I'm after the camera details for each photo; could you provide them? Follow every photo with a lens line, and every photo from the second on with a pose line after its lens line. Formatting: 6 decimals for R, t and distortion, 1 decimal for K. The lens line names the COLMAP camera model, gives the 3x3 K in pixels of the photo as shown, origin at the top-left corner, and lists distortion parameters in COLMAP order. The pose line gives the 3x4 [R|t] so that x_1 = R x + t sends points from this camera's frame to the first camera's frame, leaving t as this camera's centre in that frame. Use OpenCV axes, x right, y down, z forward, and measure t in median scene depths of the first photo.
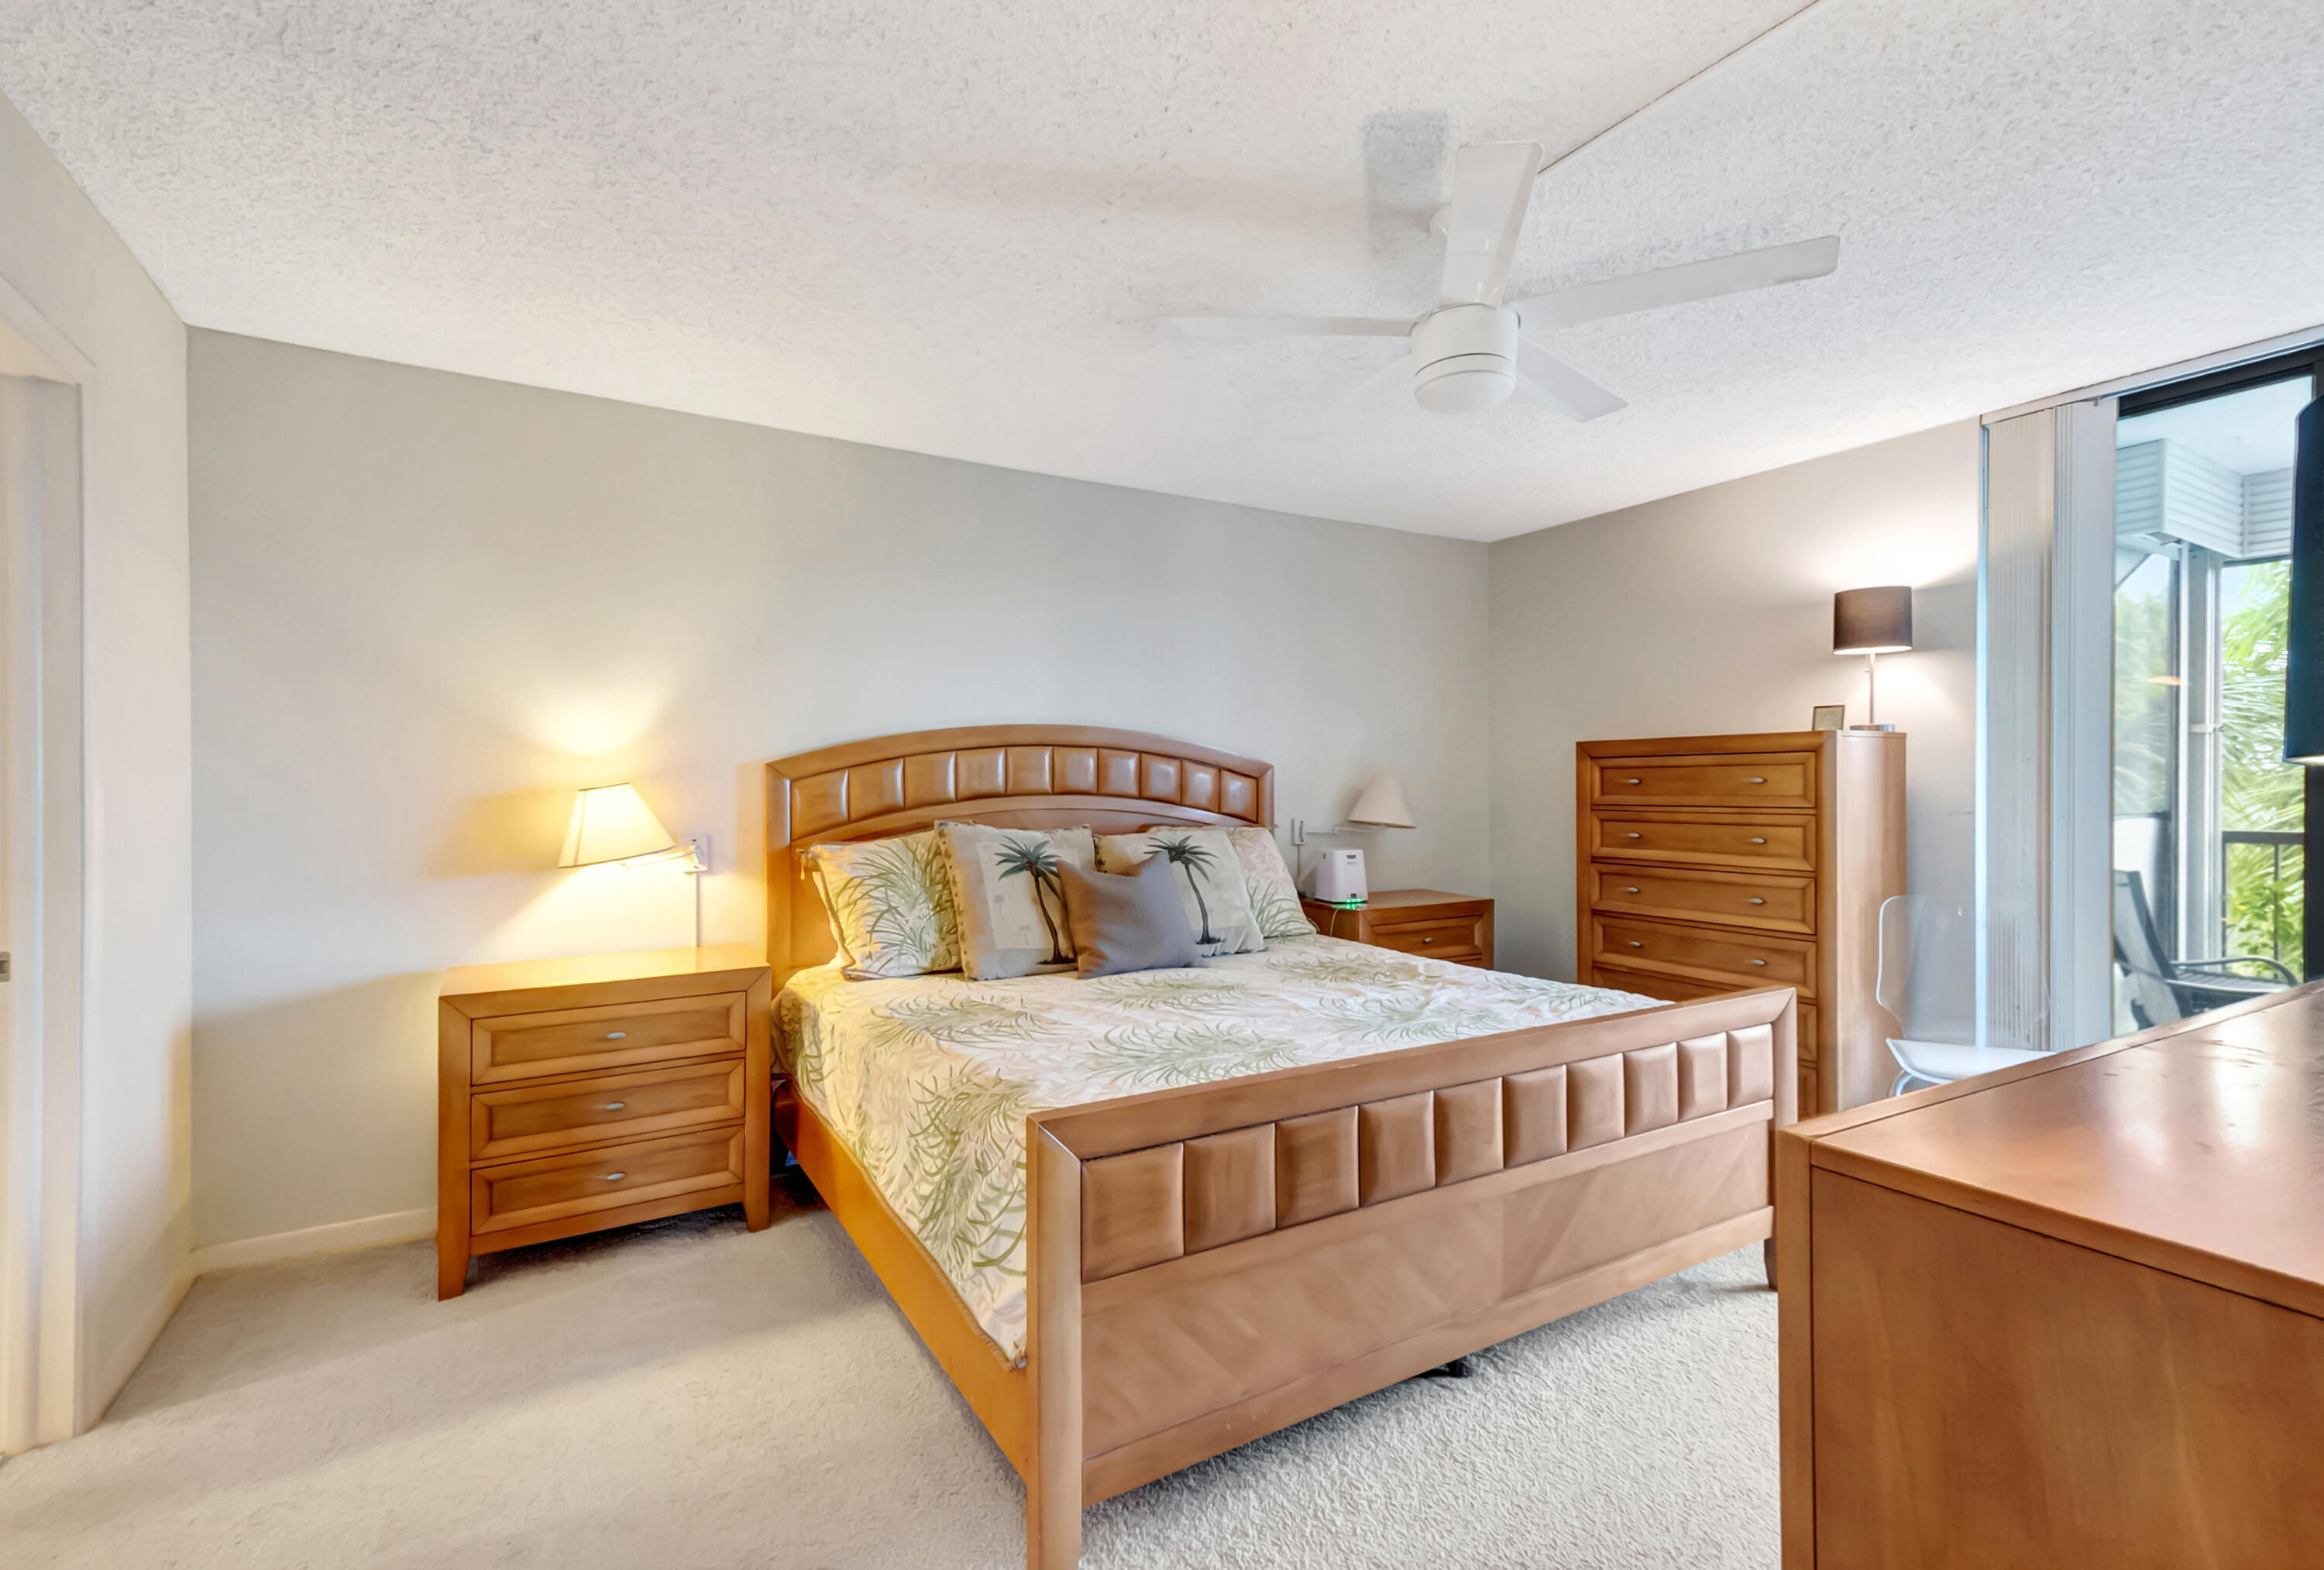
lens RADIAL K [[1002.8, 0, 1163.5], [0, 1002.8, 792.9], [0, 0, 1]] dist [0.039280, -0.000102]
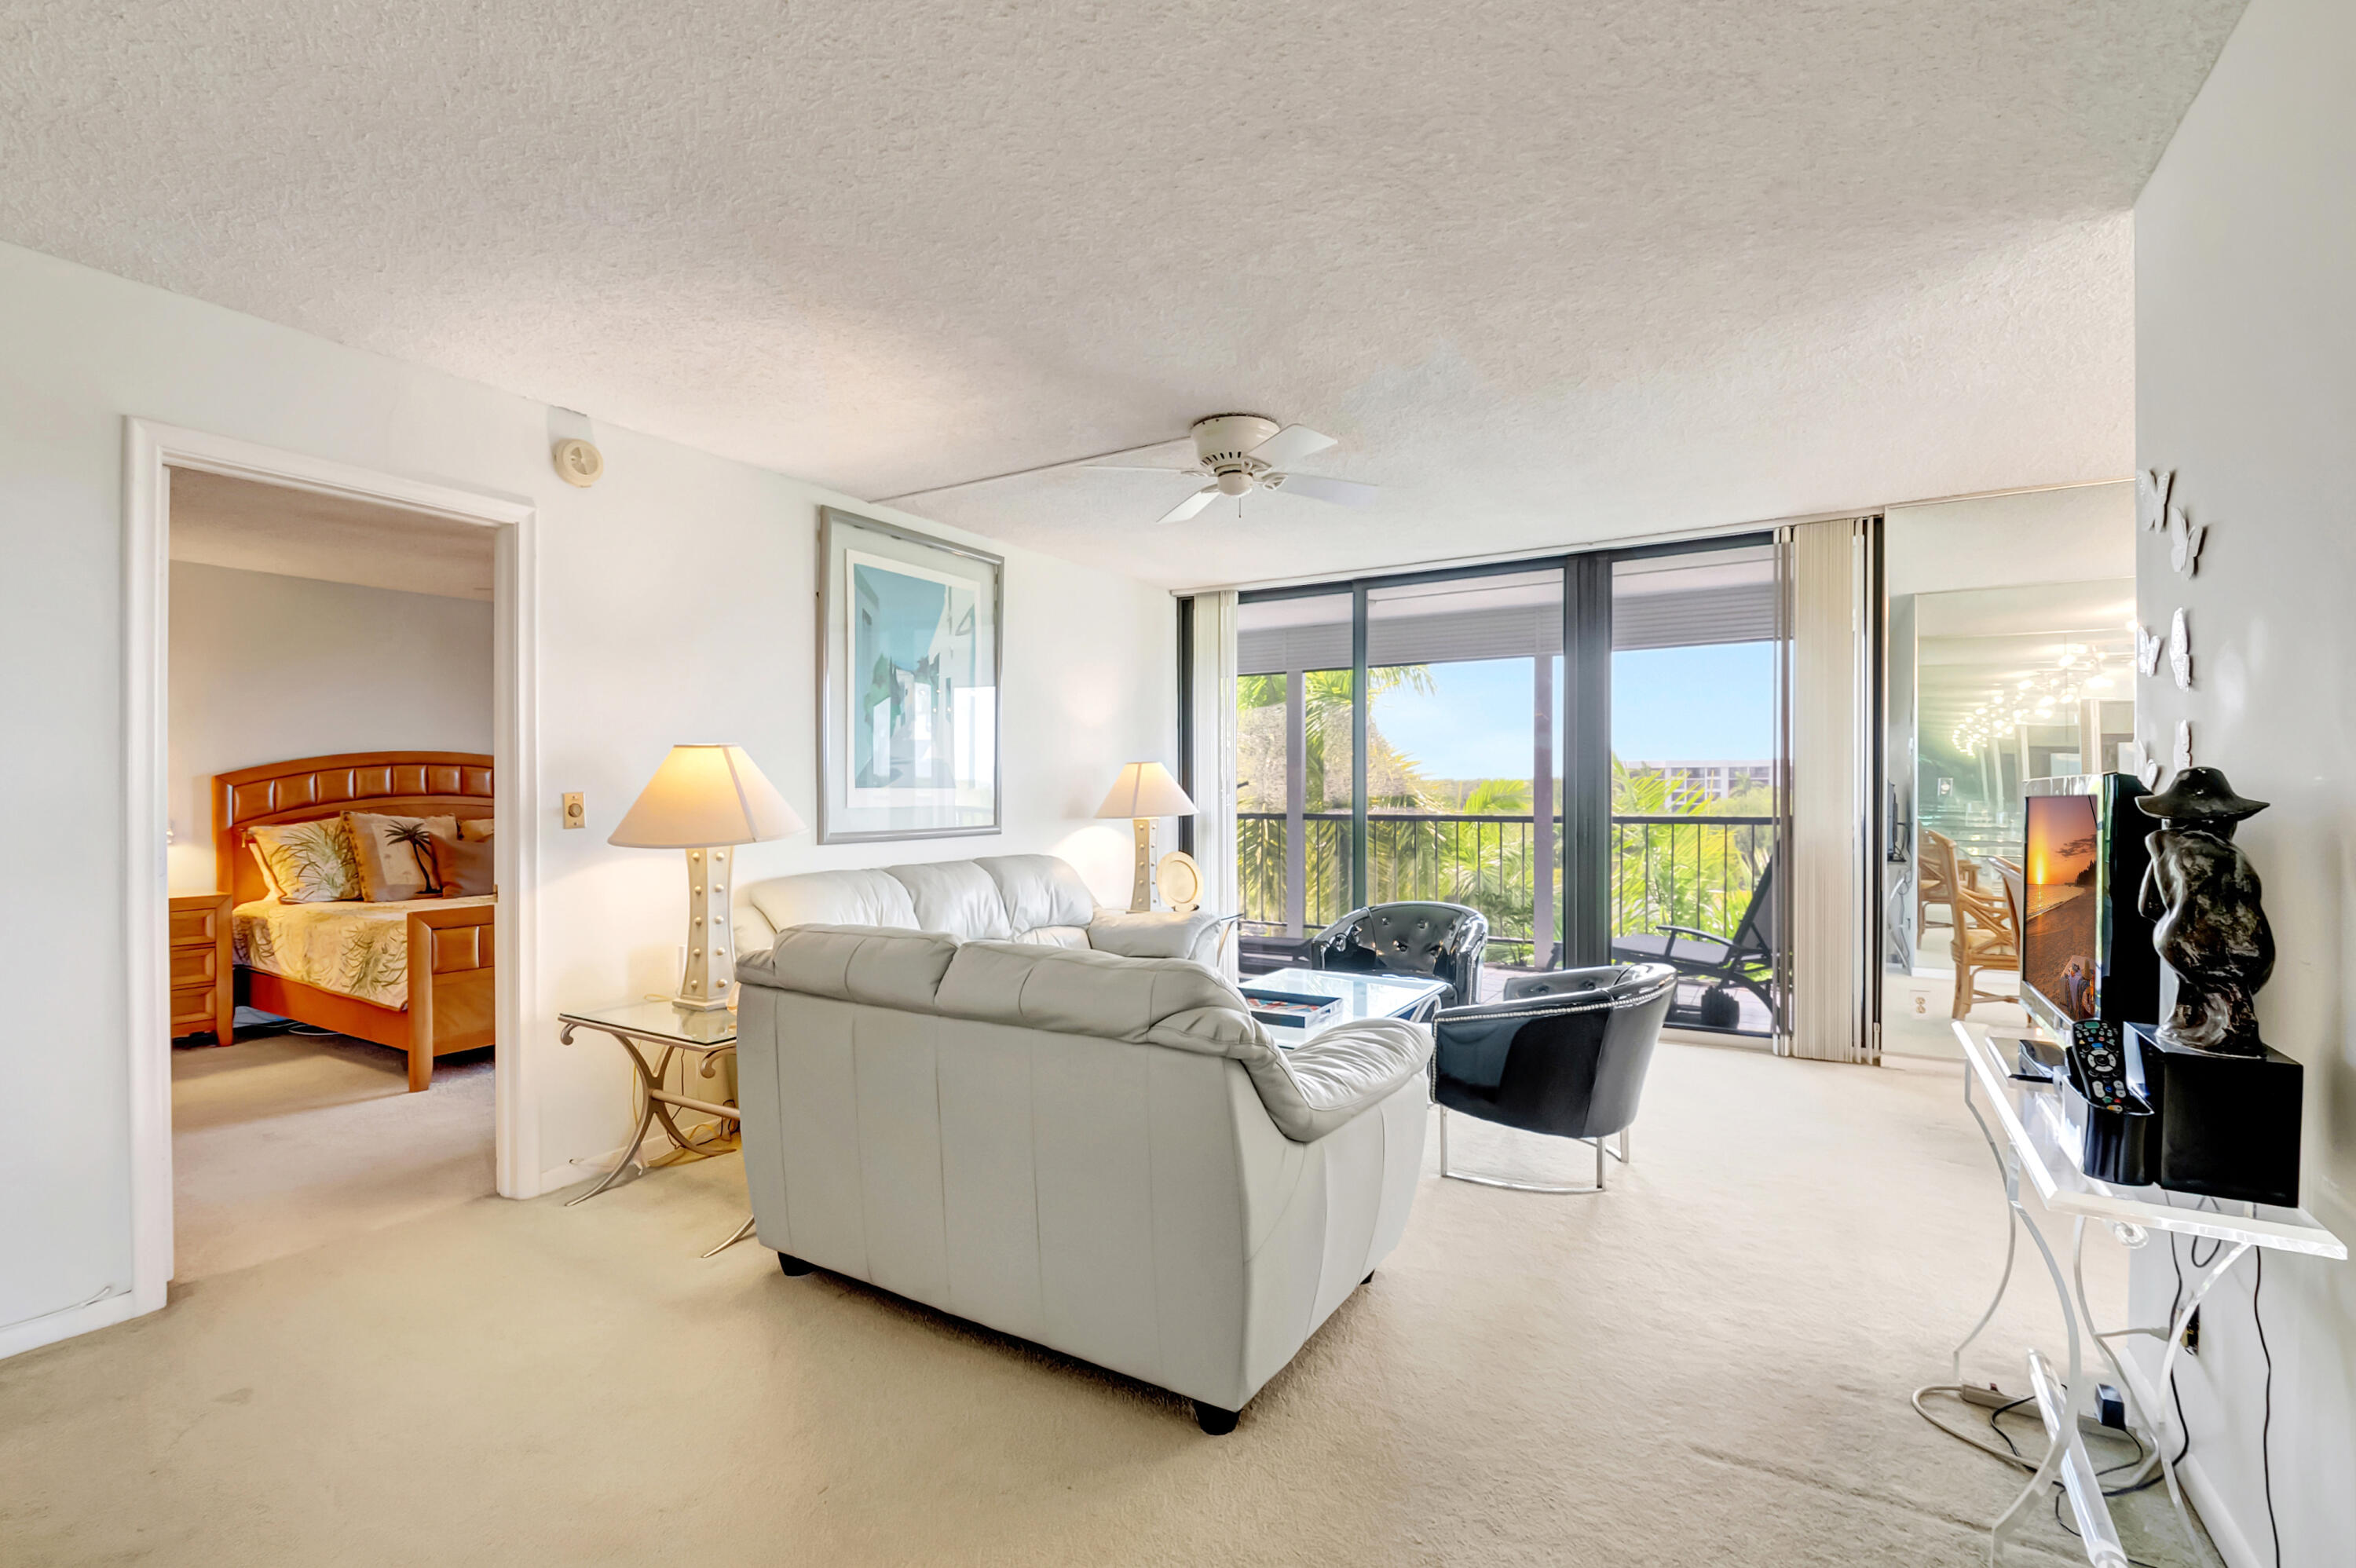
lens RADIAL K [[1050.5, 0, 1139.6], [0, 1050.5, 788.7], [0, 0, 1]] dist [-0.018808, -0.001122]
pose [[0.888924, -0.000915, 0.458054, 0.157589], [0.006773, 0.999915, -0.011146, 0.019863], [-0.458005, 0.013010, 0.888855, -1.130500]]
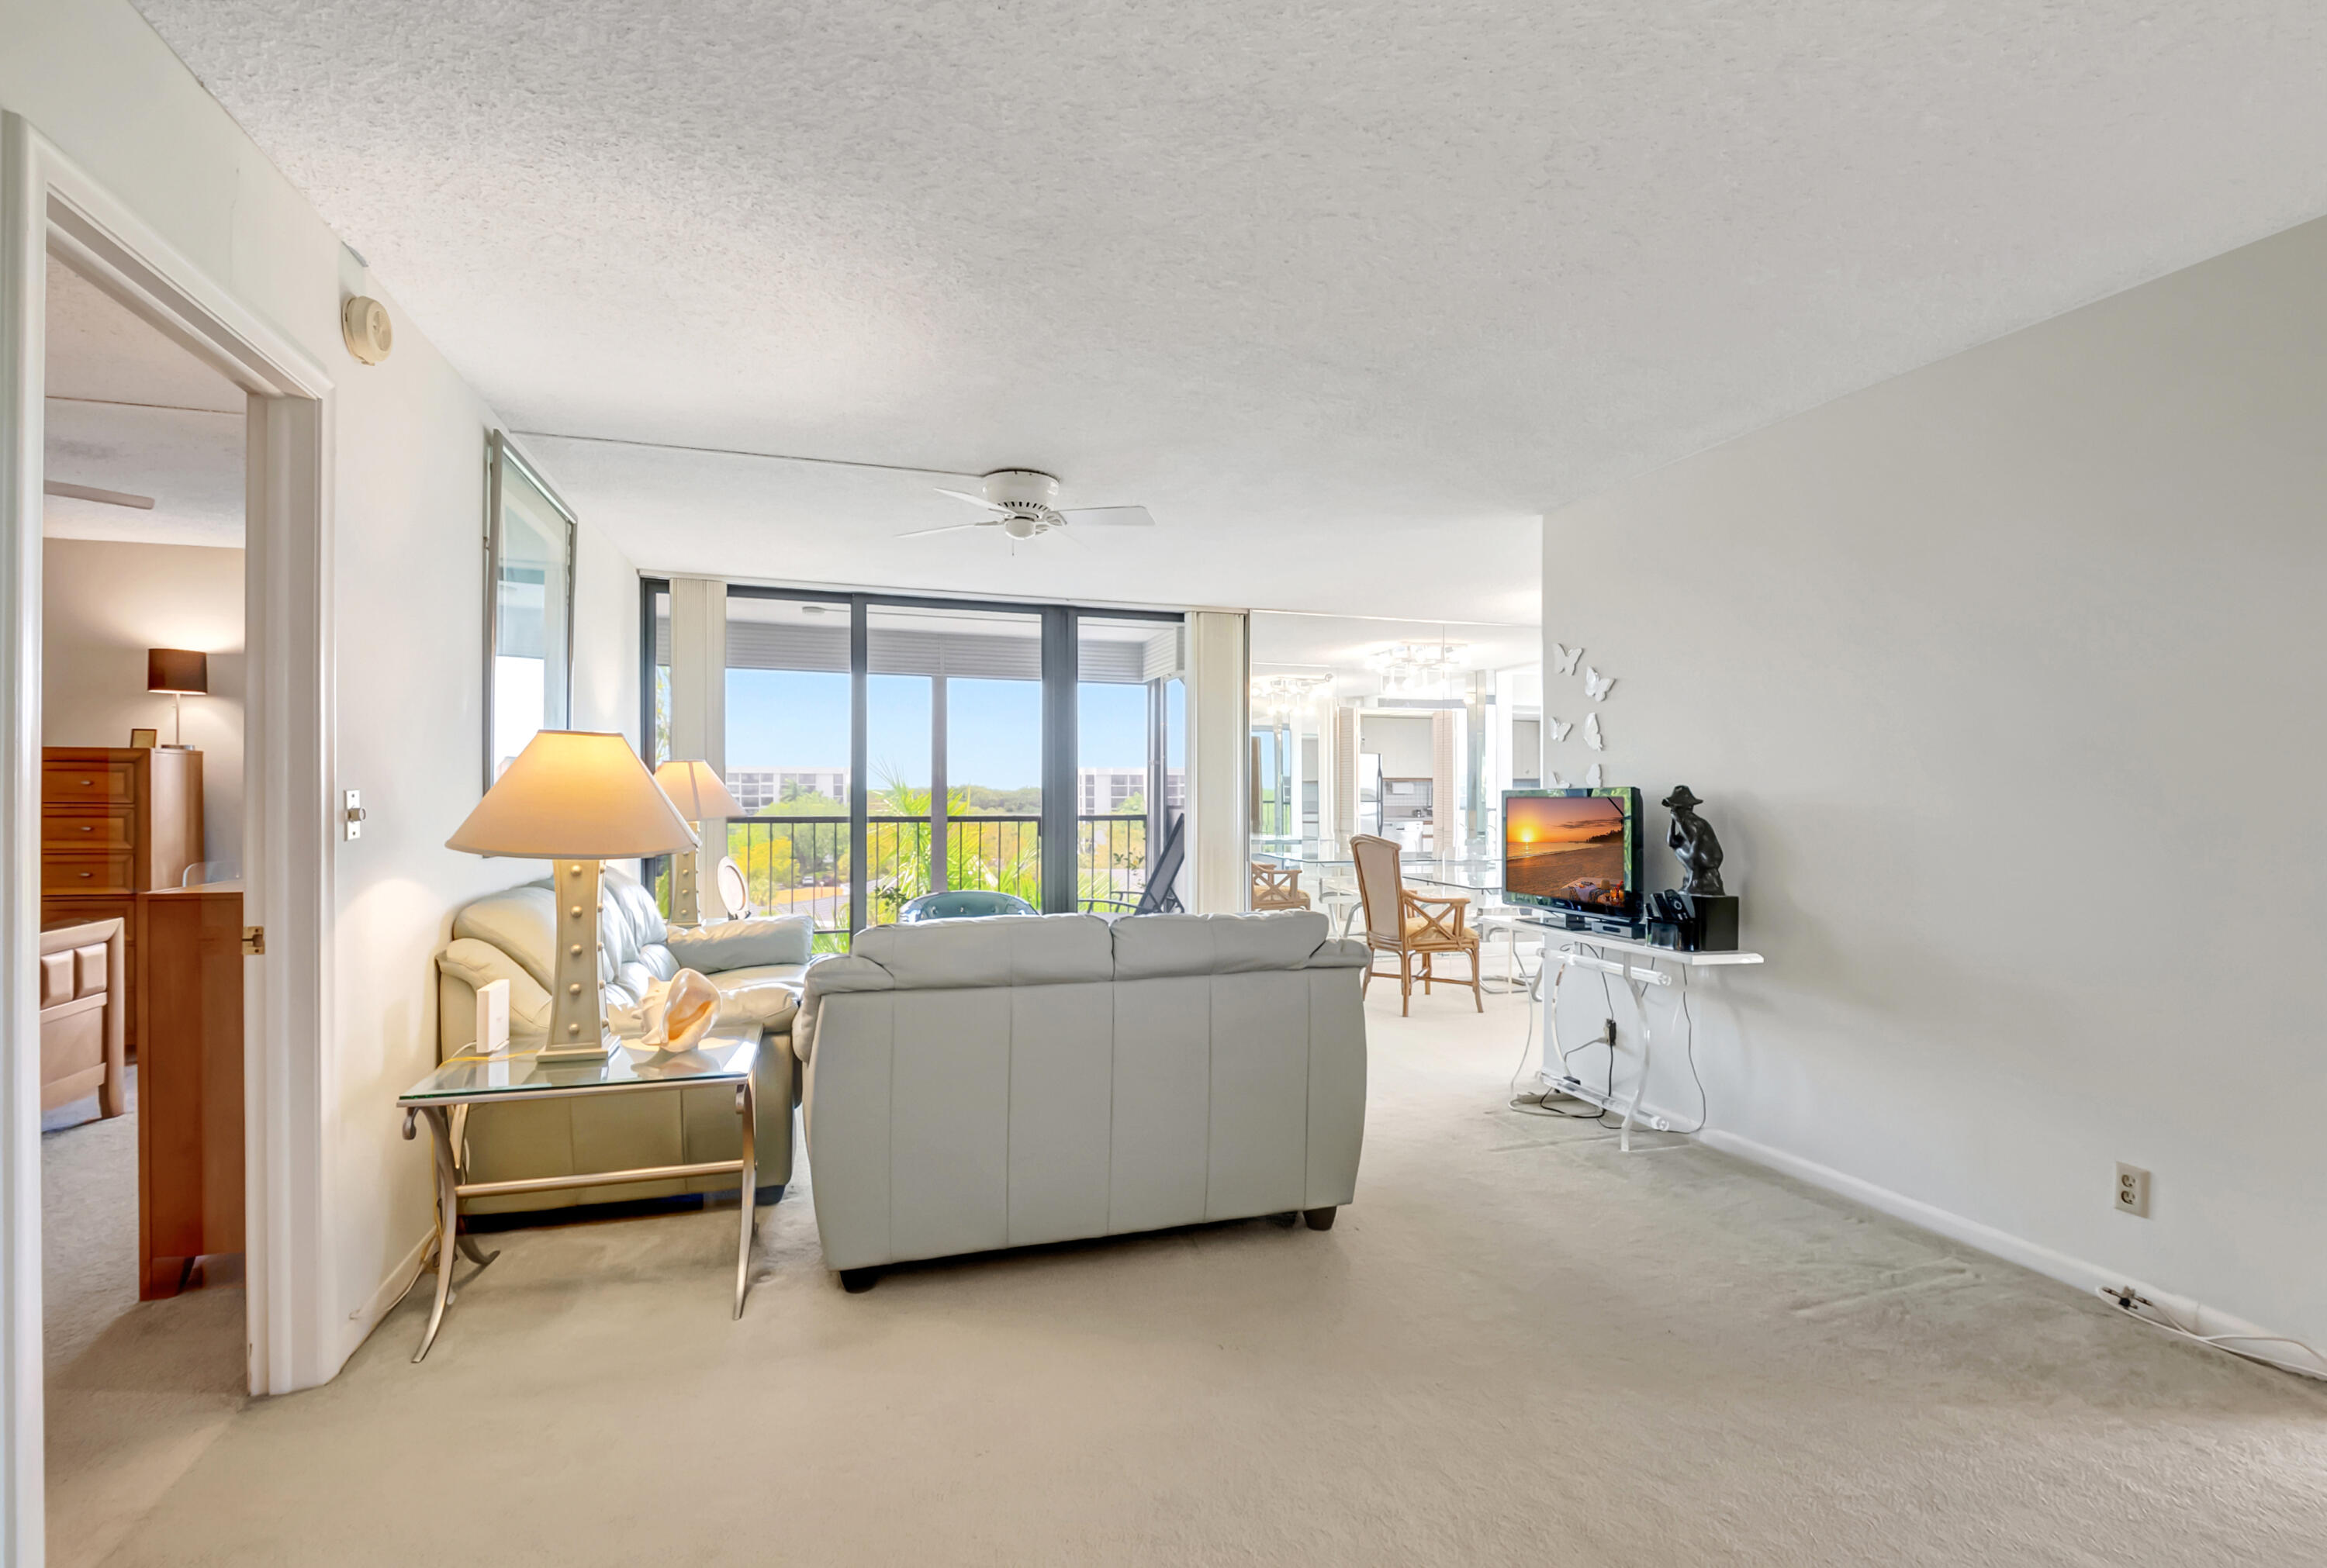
lens RADIAL K [[1089.0, 0, 1163.5], [0, 1089.0, 784.0], [0, 0, 1]] dist [-0.002162, -0.000735]
pose [[0.223510, 0.010598, 0.974644, -0.476639], [0.007694, 0.999891, -0.012637, 0.017571], [-0.974671, 0.010323, 0.223404, -0.678519]]
